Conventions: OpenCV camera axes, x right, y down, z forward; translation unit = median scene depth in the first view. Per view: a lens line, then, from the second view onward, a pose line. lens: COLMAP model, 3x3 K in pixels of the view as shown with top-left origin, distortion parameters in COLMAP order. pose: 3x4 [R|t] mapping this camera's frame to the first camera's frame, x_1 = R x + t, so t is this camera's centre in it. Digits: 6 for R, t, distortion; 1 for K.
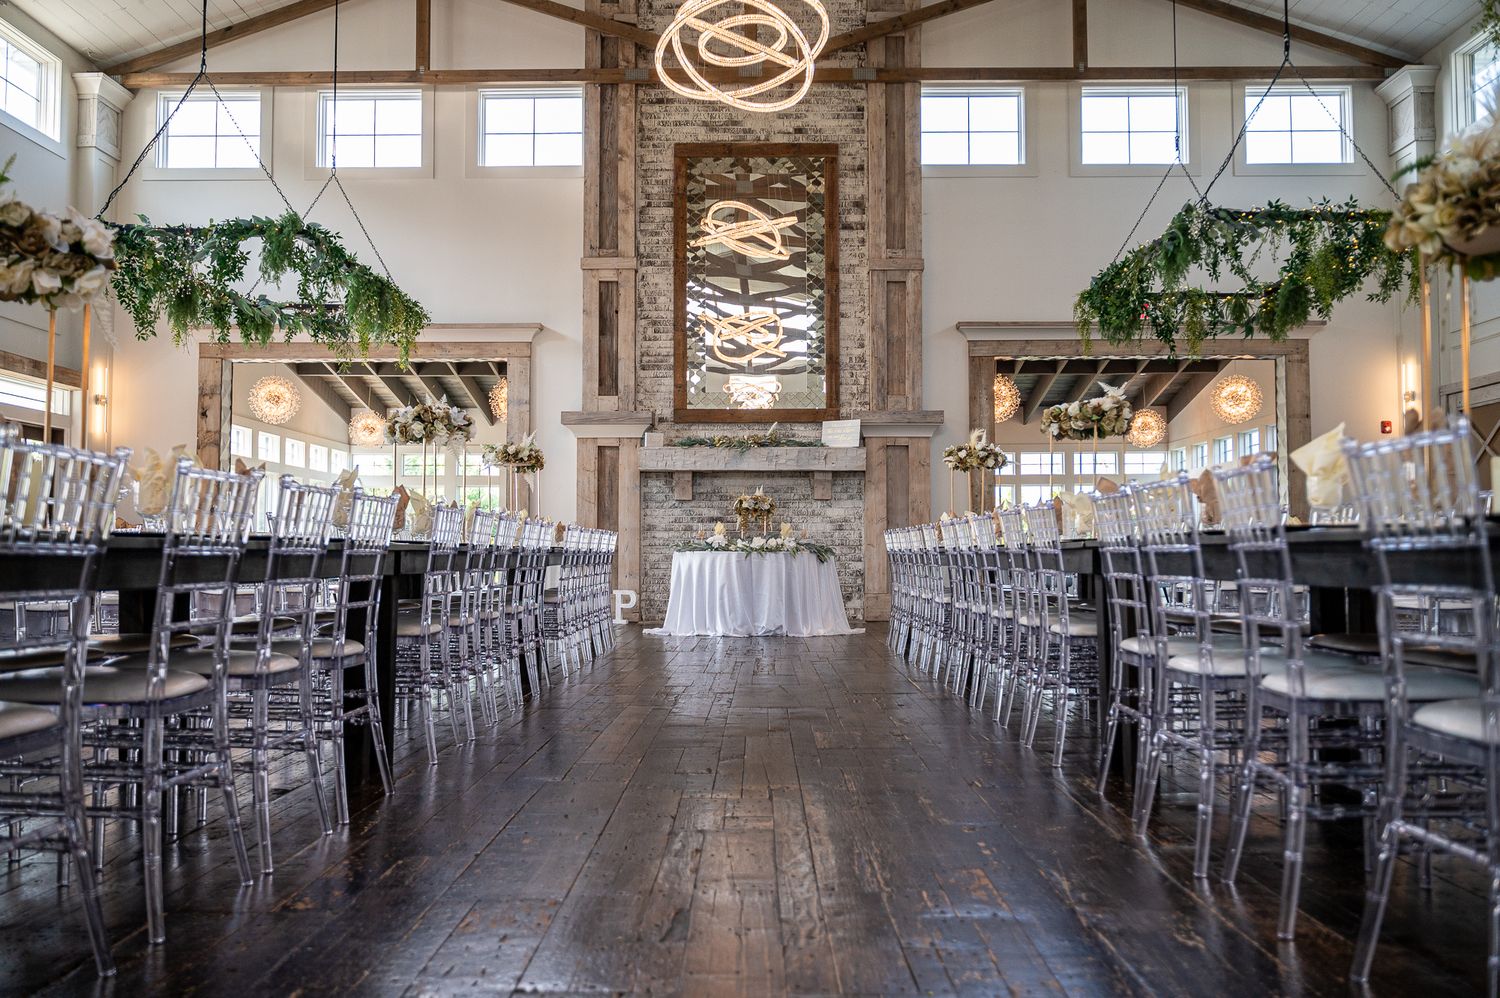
lens RADIAL K [[1221.1, 0, 742.6], [0, 1221.1, 469.1], [0, 0, 1]] dist [0.009119, -0.005358]
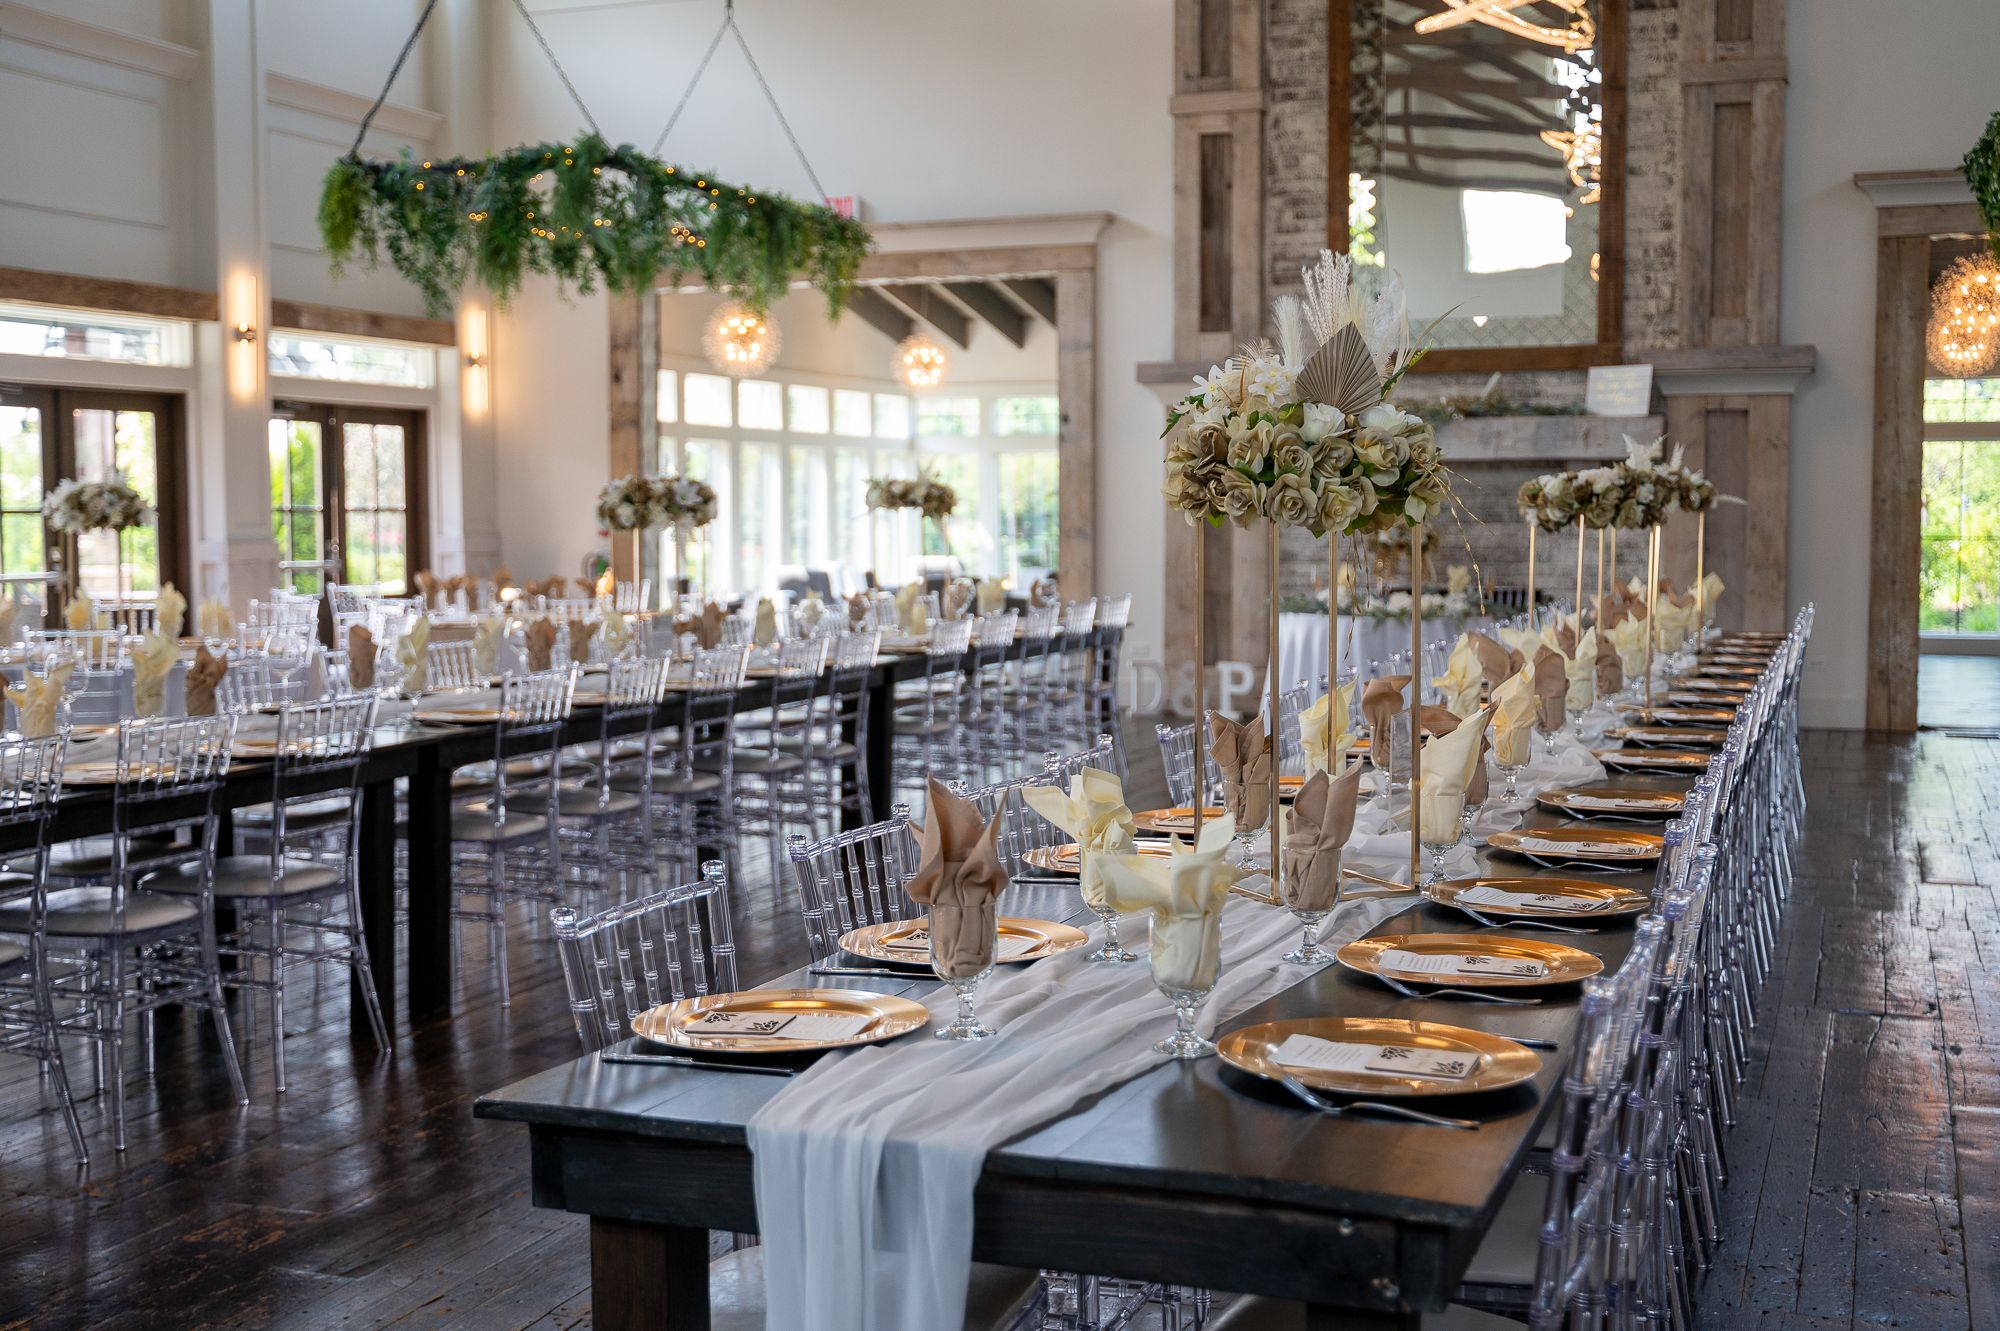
lens RADIAL K [[2250.8, 0, 1001.9], [0, 2250.8, 621.2], [0, 0, 1]] dist [-0.000339, -0.030565]
pose [[0.939115, 0.015210, -0.343267, 0.166837], [0.026415, 0.992867, 0.116261, -0.050575], [0.342587, -0.118250, 0.932014, -0.063234]]
